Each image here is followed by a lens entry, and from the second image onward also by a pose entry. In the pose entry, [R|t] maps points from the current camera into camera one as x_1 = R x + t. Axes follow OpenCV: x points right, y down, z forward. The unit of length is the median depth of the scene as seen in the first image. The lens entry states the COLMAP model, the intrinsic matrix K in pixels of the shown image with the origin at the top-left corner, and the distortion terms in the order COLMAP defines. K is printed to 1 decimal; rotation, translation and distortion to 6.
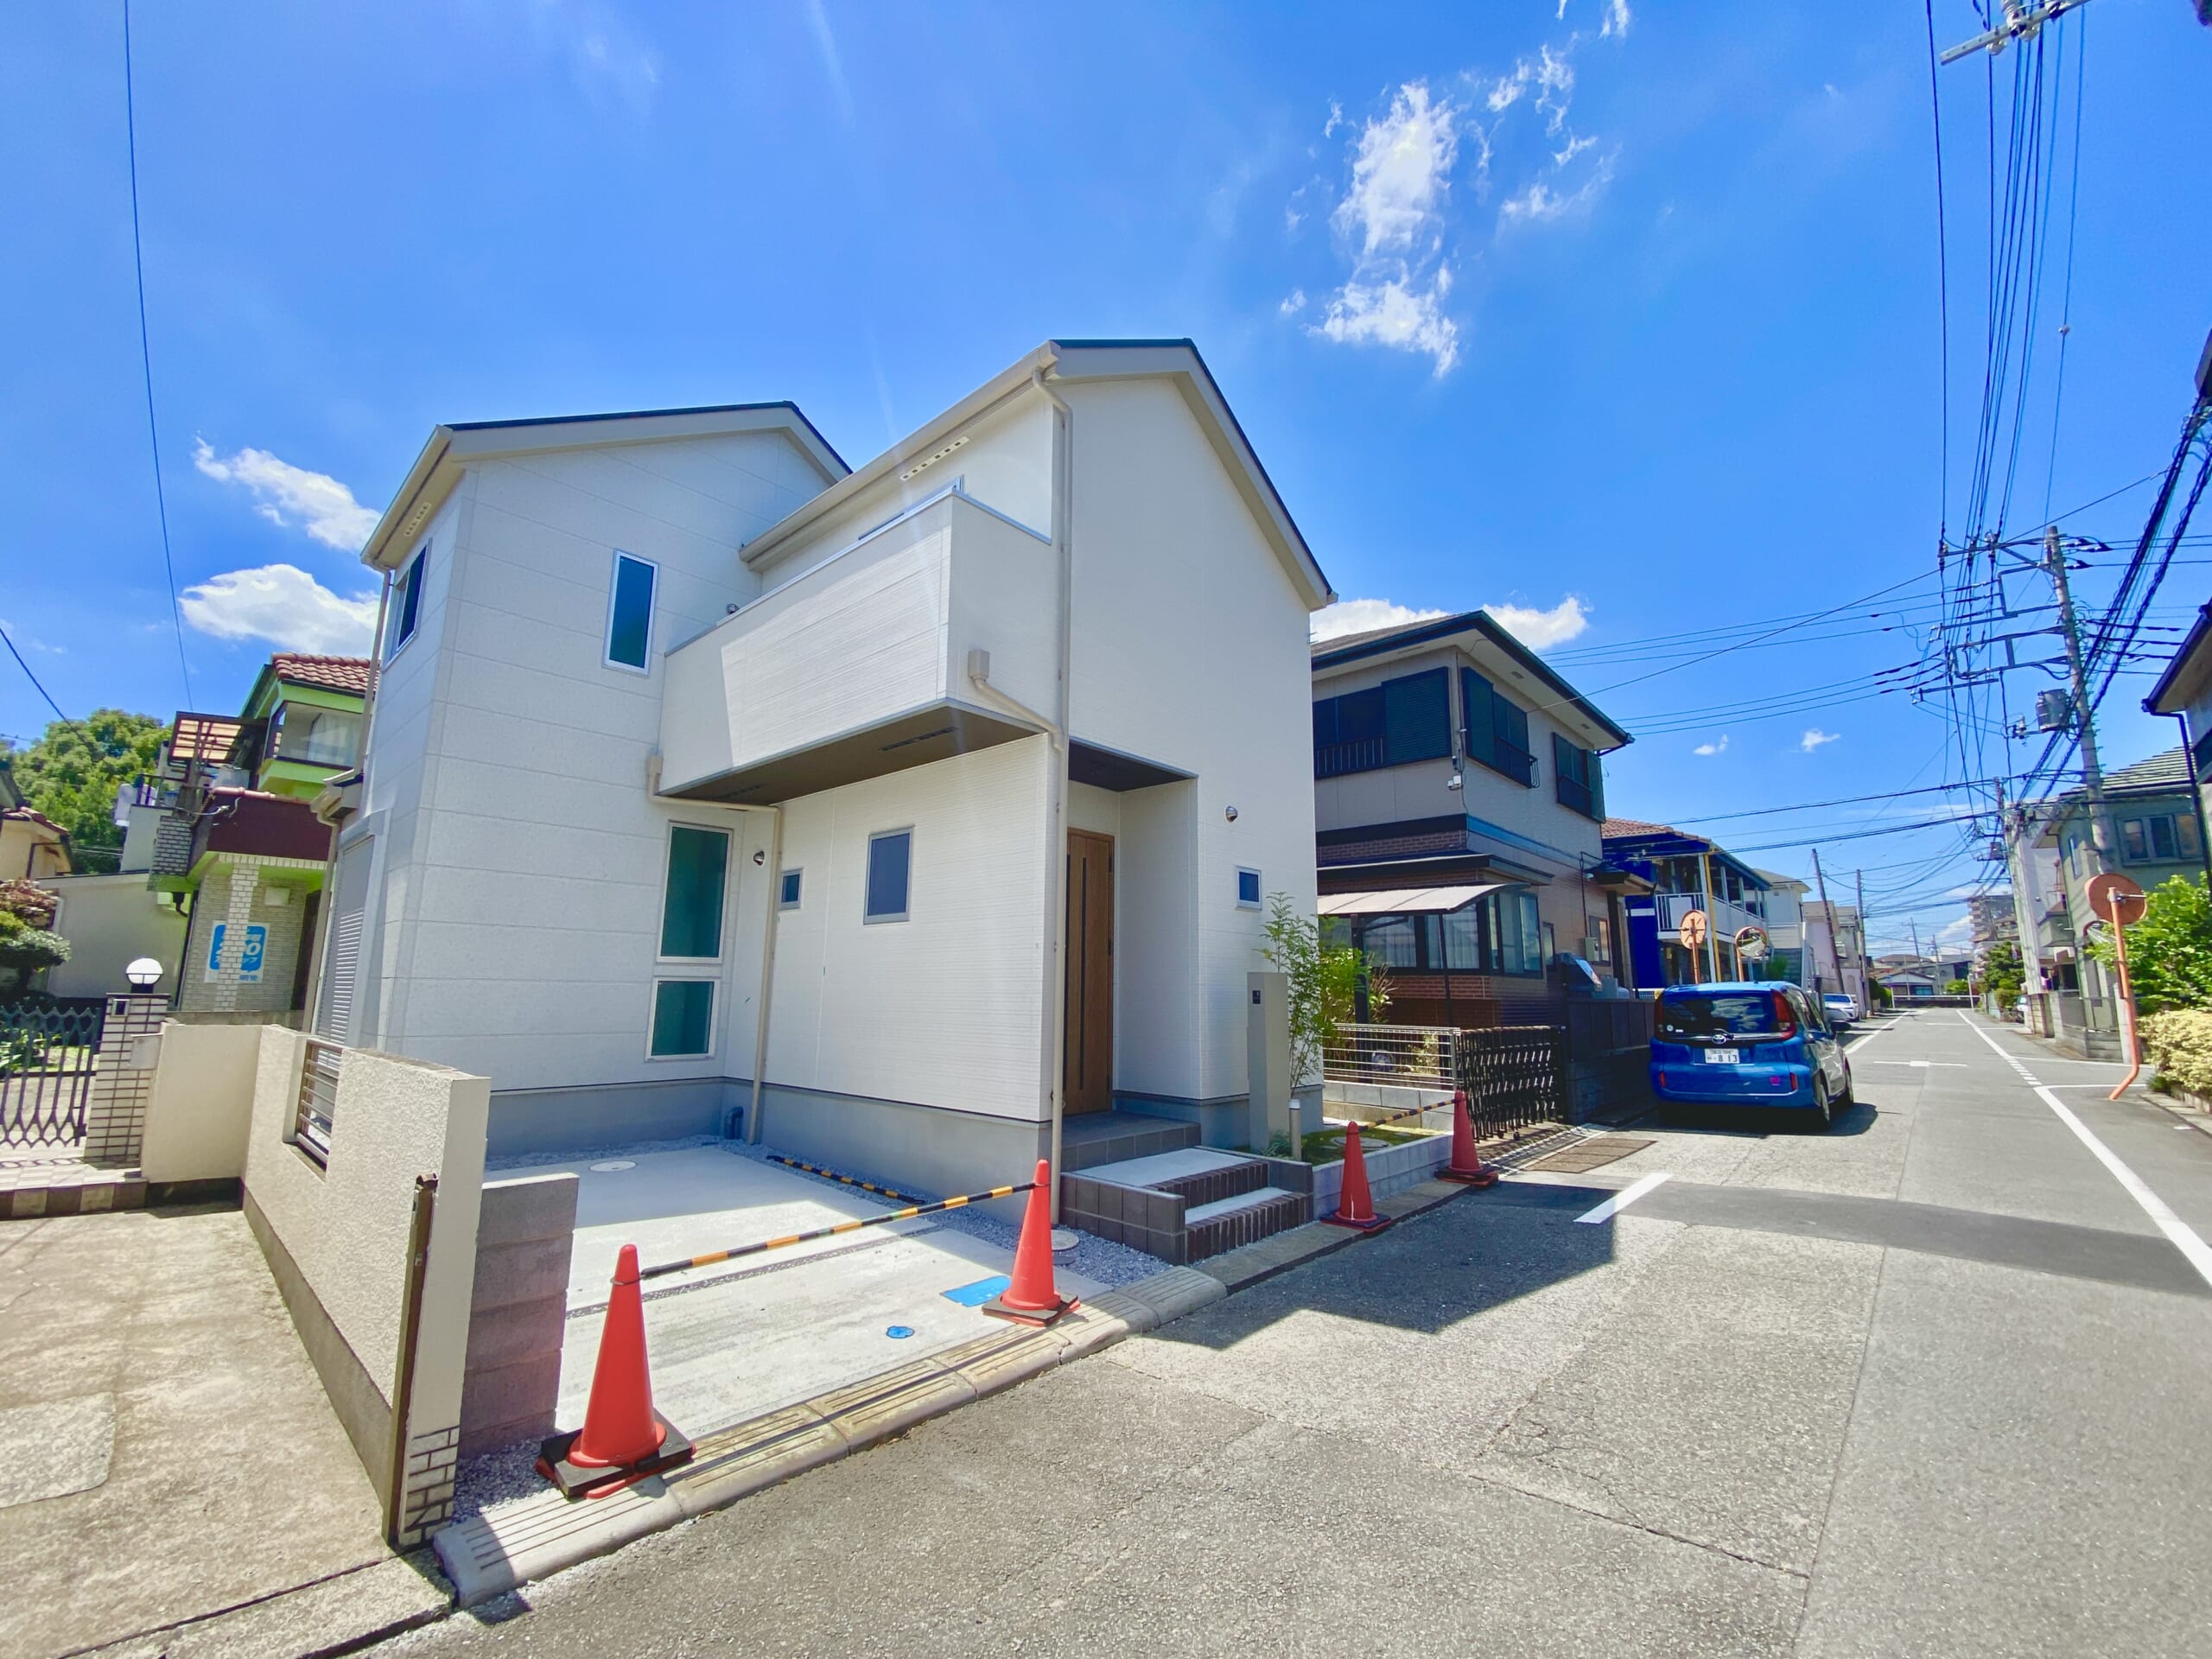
lens RADIAL K [[891.9, 0, 1110.3], [0, 891.9, 839.9], [0, 0, 1]] dist [0.032419, -0.027765]
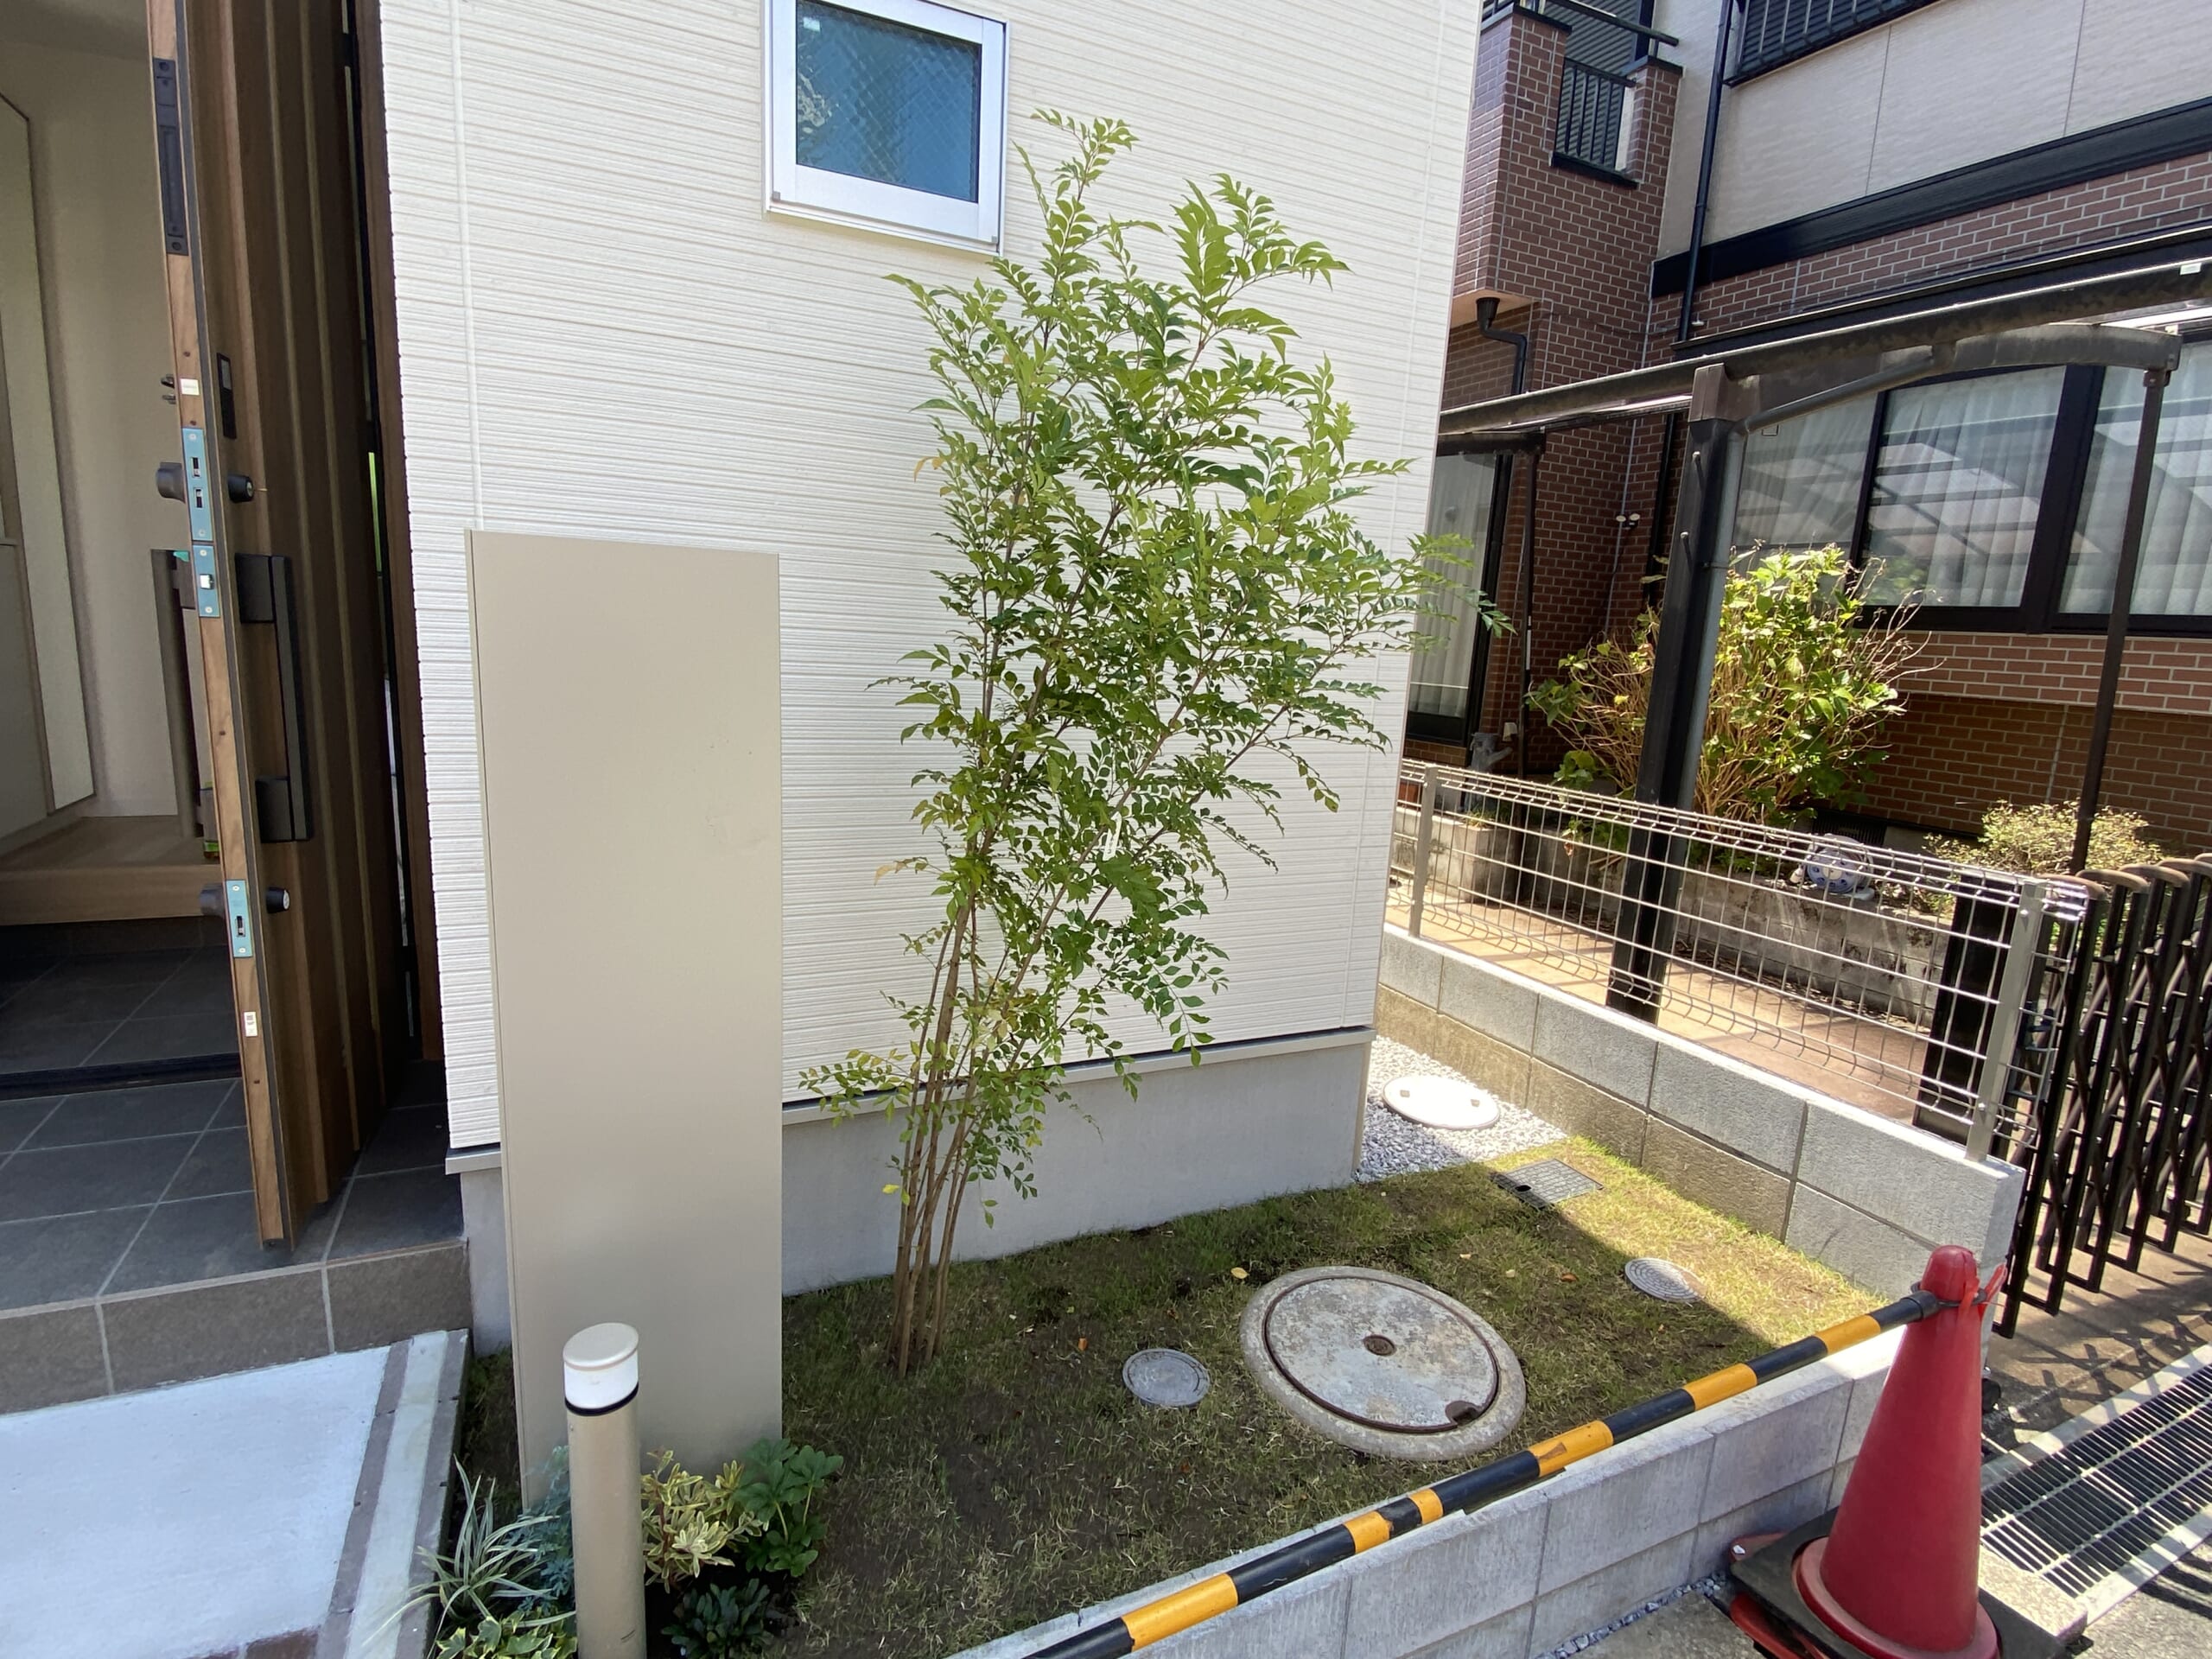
lens RADIAL K [[1108.2, 0, 1106.0], [0, 1108.2, 829.5], [0, 0, 1]] dist [0.060166, -0.052087]
pose [[0.924015, 0.111155, -0.365842, 0.368545], [0.018352, 0.942815, 0.332811, 0.145733], [0.381915, -0.314236, 0.869136, 0.936203]]
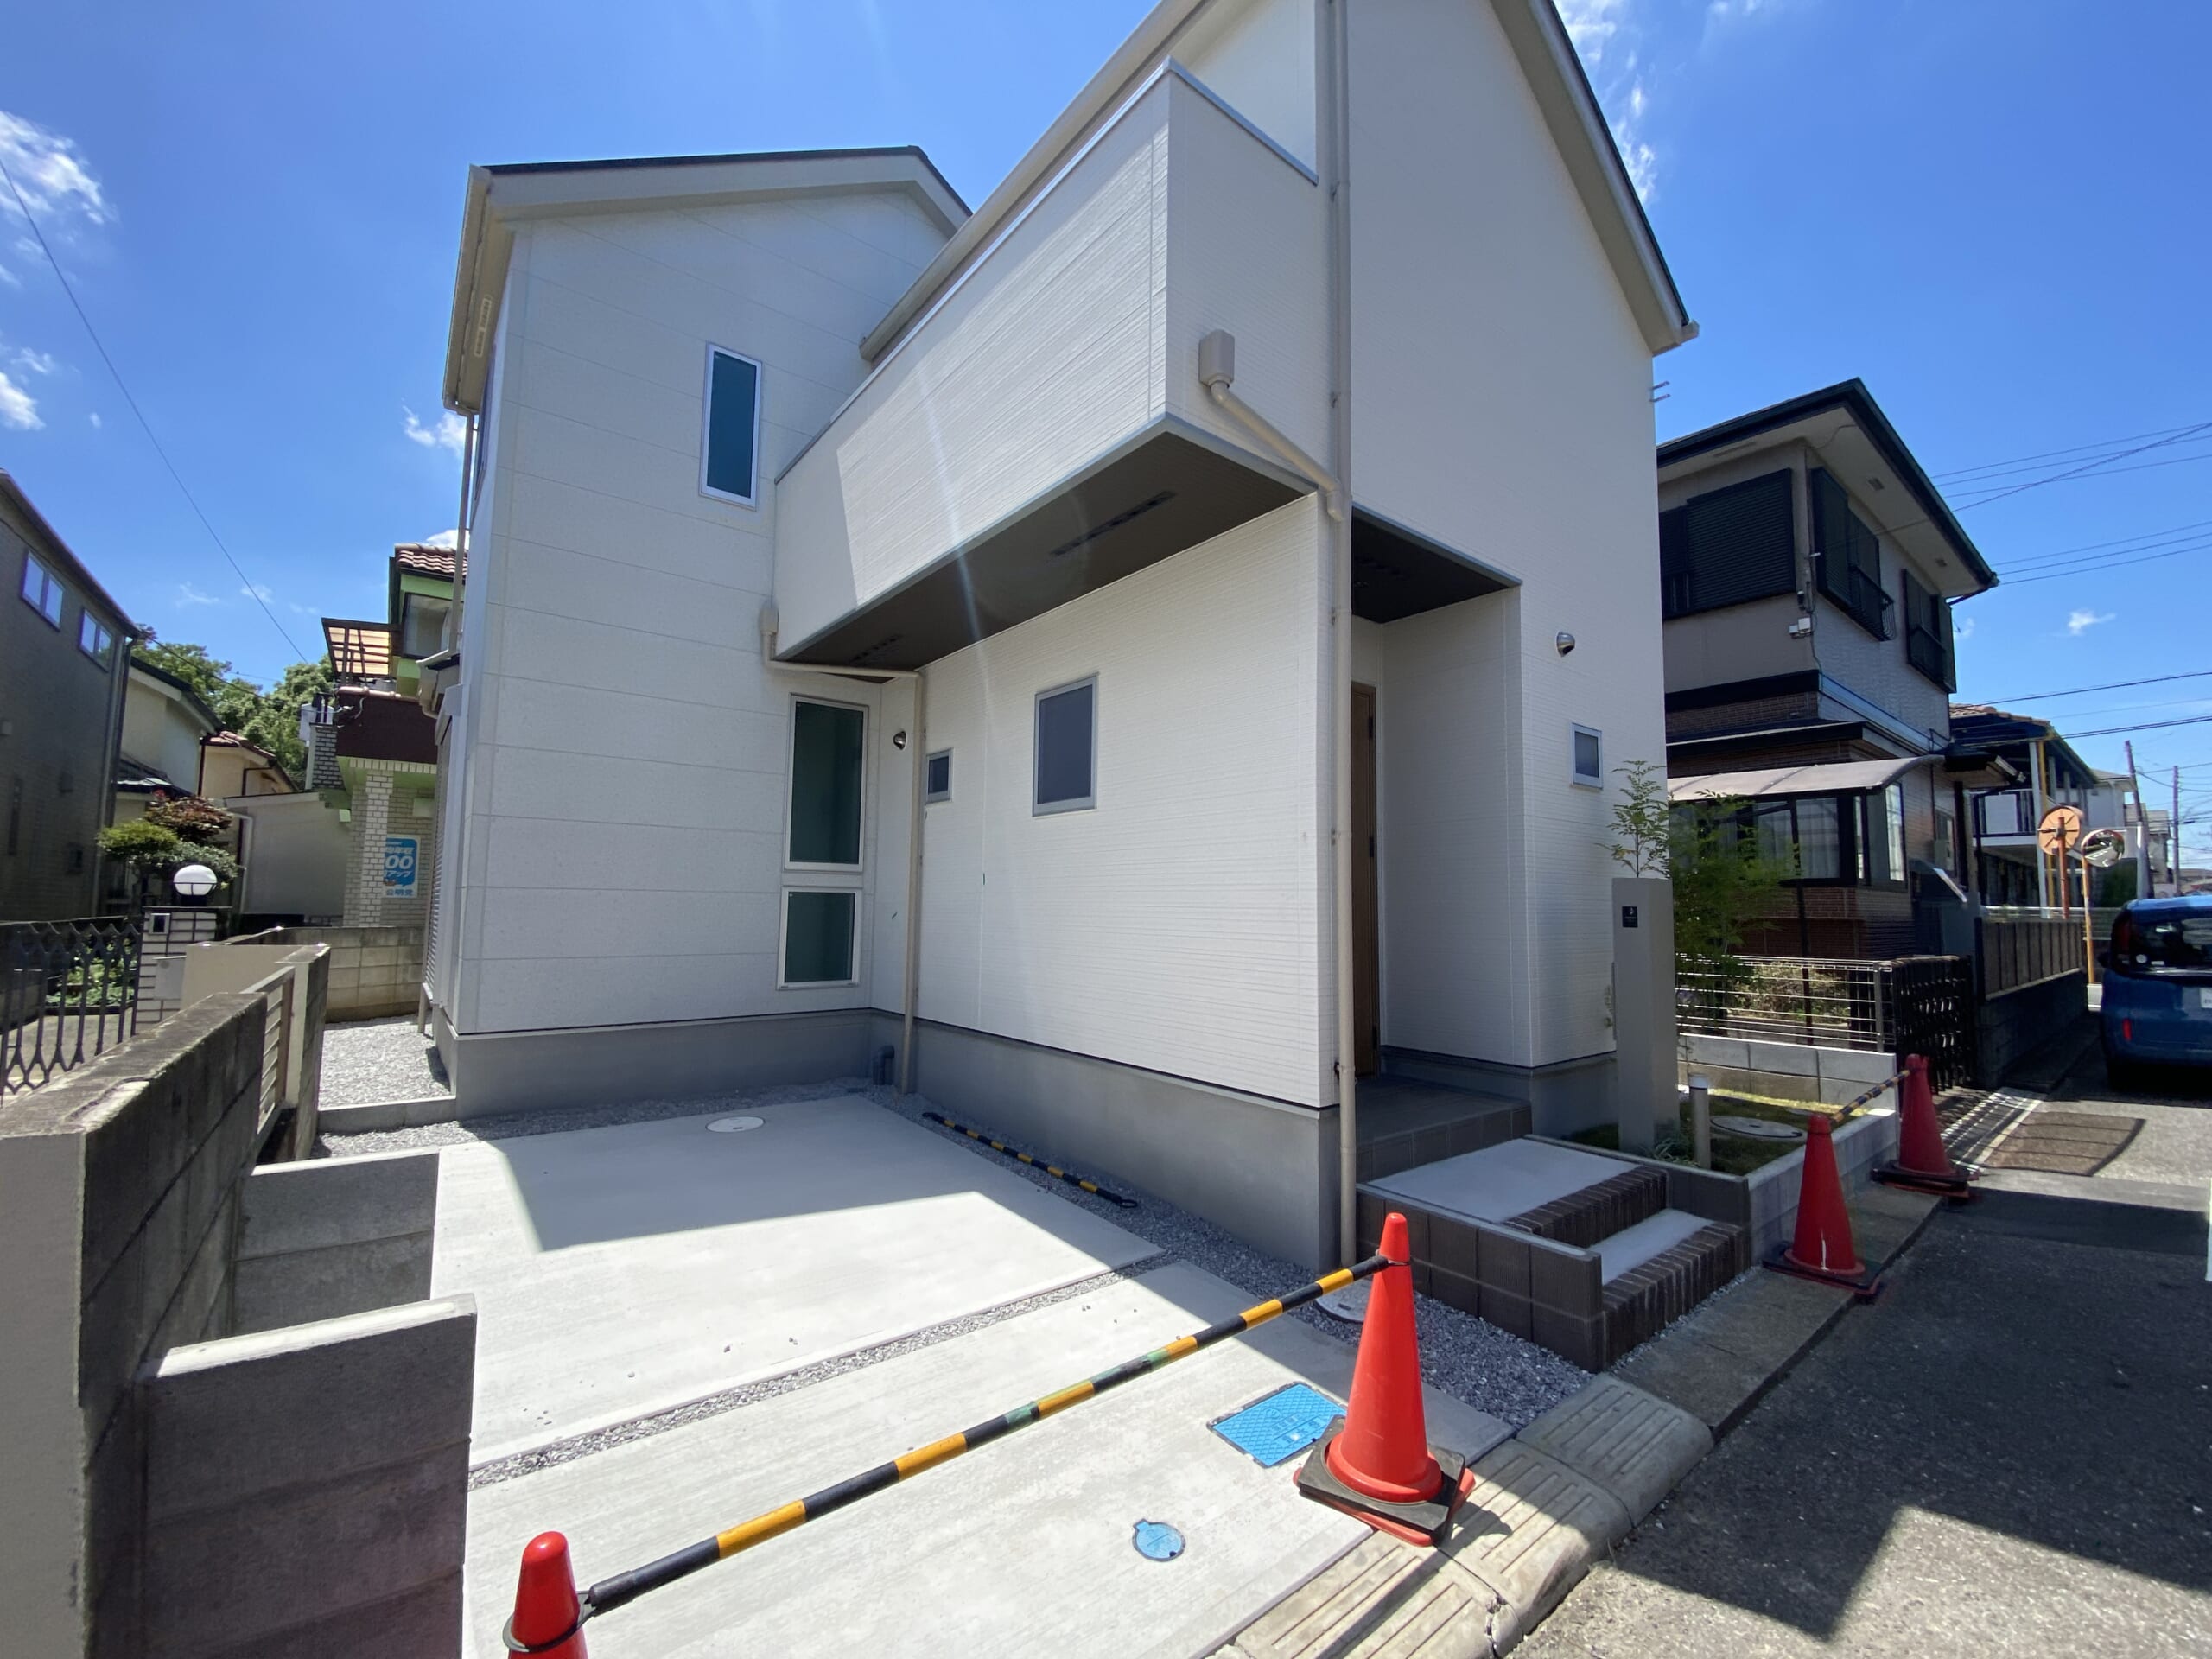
lens RADIAL K [[903.0, 0, 1115.5], [0, 903.0, 833.4], [0, 0, 1]] dist [0.013698, -0.016549]
pose [[0.987647, -0.010565, -0.156336, -0.108778], [0.023501, 0.996426, 0.081132, 0.058490], [0.154921, -0.083804, 0.984366, 0.323840]]
